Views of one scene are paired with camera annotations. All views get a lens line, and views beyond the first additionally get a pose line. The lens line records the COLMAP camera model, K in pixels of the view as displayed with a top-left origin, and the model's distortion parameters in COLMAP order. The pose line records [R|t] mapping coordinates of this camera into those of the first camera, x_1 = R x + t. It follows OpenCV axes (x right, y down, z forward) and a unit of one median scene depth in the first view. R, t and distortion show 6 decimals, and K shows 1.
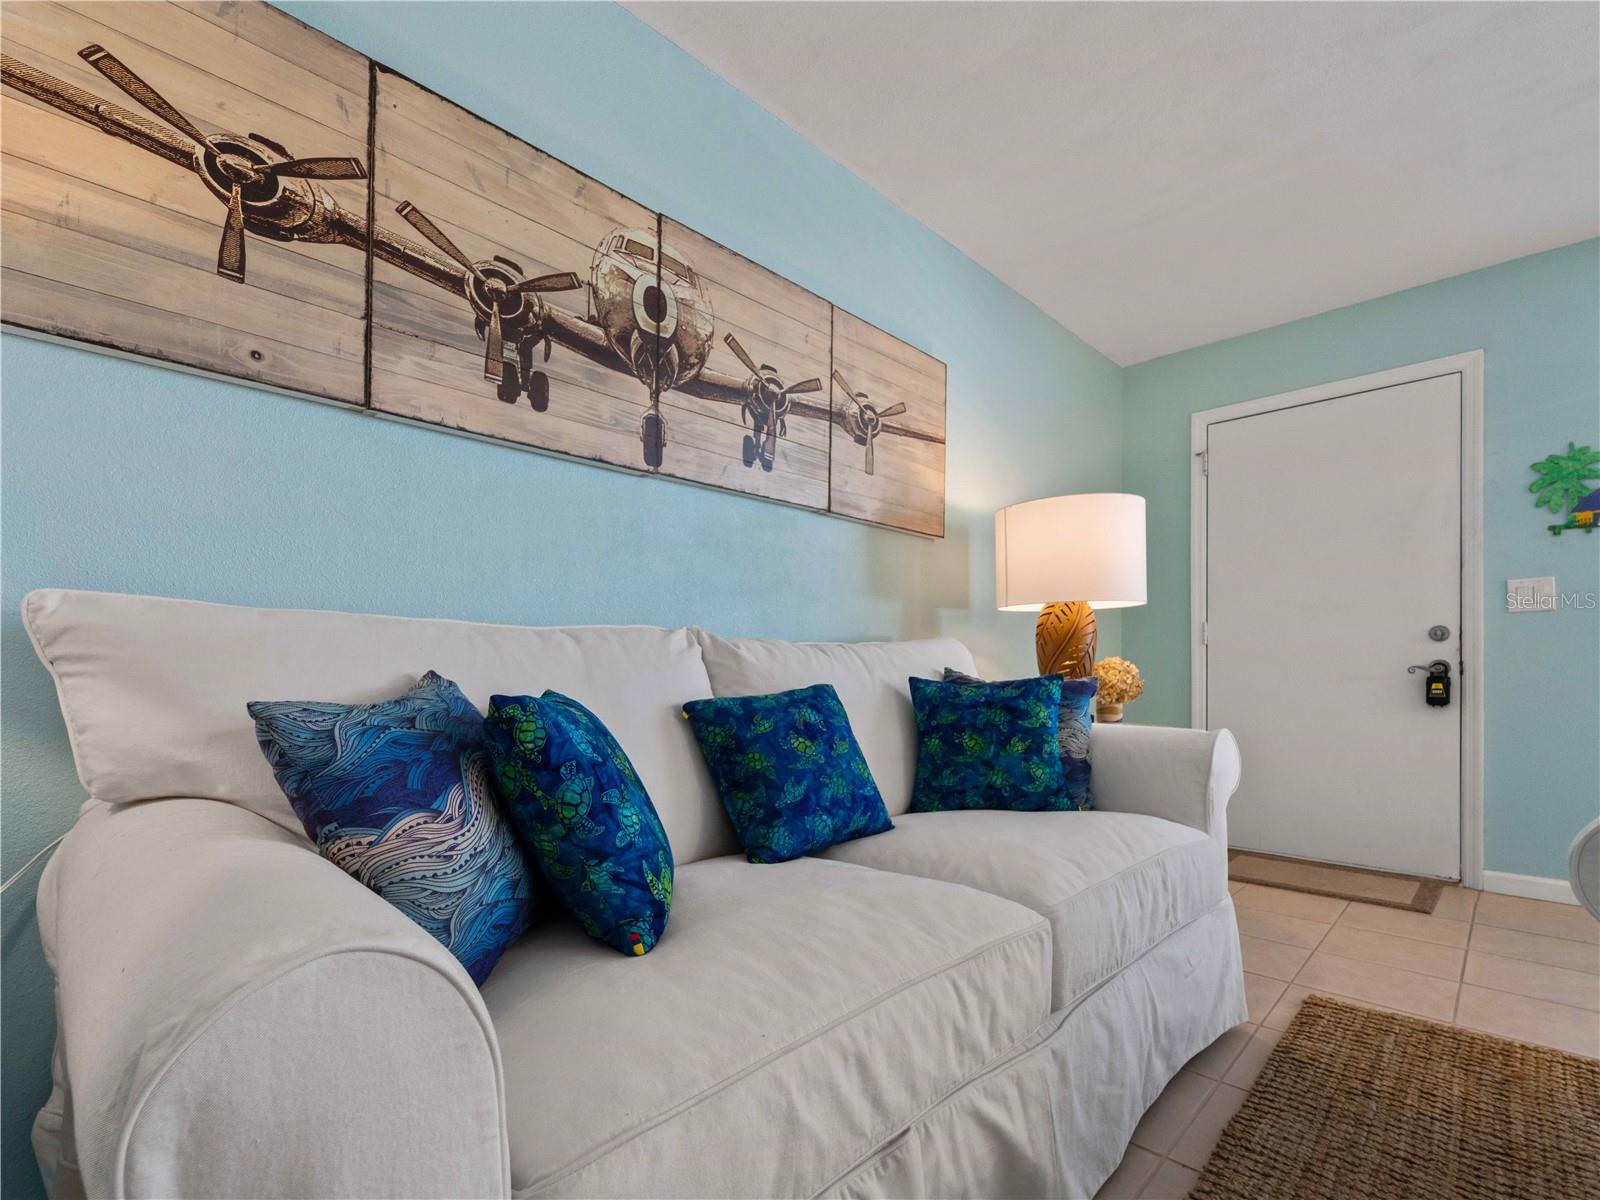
lens RADIAL K [[750.8, 0, 796.2], [0, 750.8, 668.2], [0, 0, 1]] dist [0.003640, -0.000728]
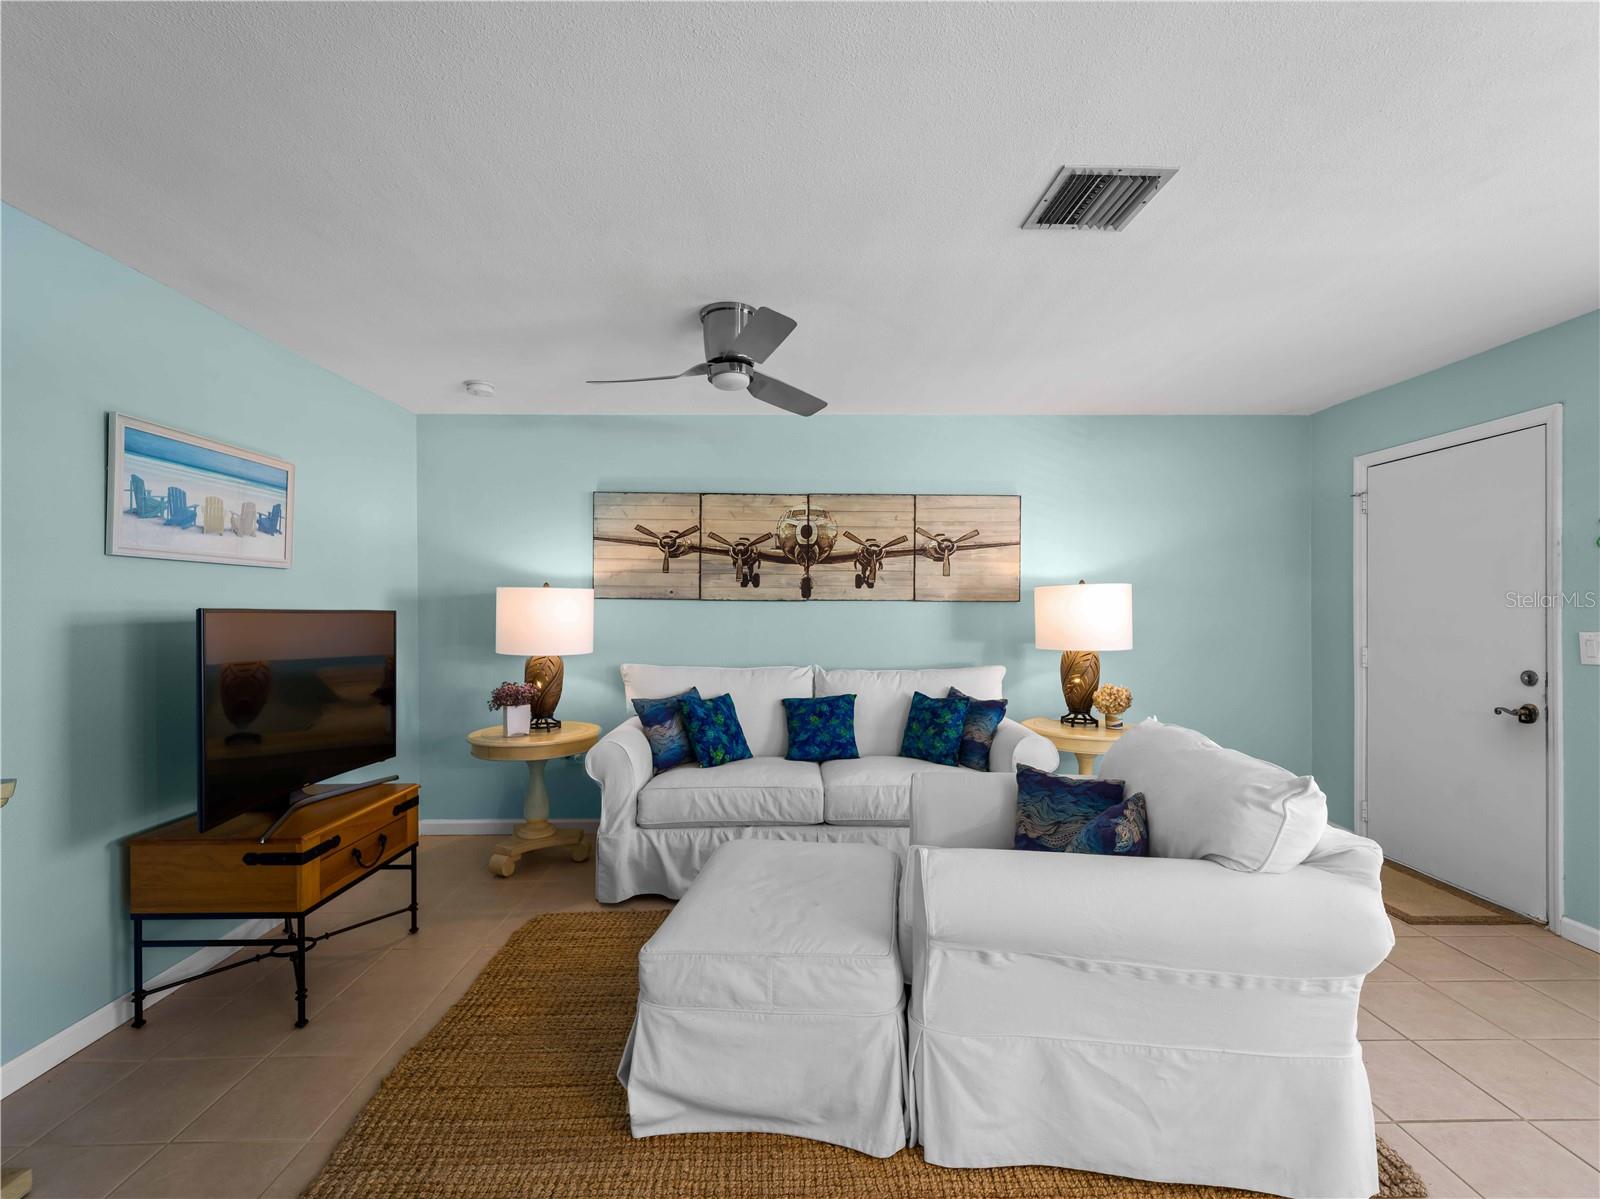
lens RADIAL K [[730.0, 0, 799.5], [0, 730.0, 612.2], [0, 0, 1]] dist [0.001736, -0.000357]
pose [[0.710952, 0.007872, -0.703197, 1.457625], [-0.004221, 0.999967, 0.006927, -0.238717], [0.703228, -0.001957, 0.710962, -0.697625]]
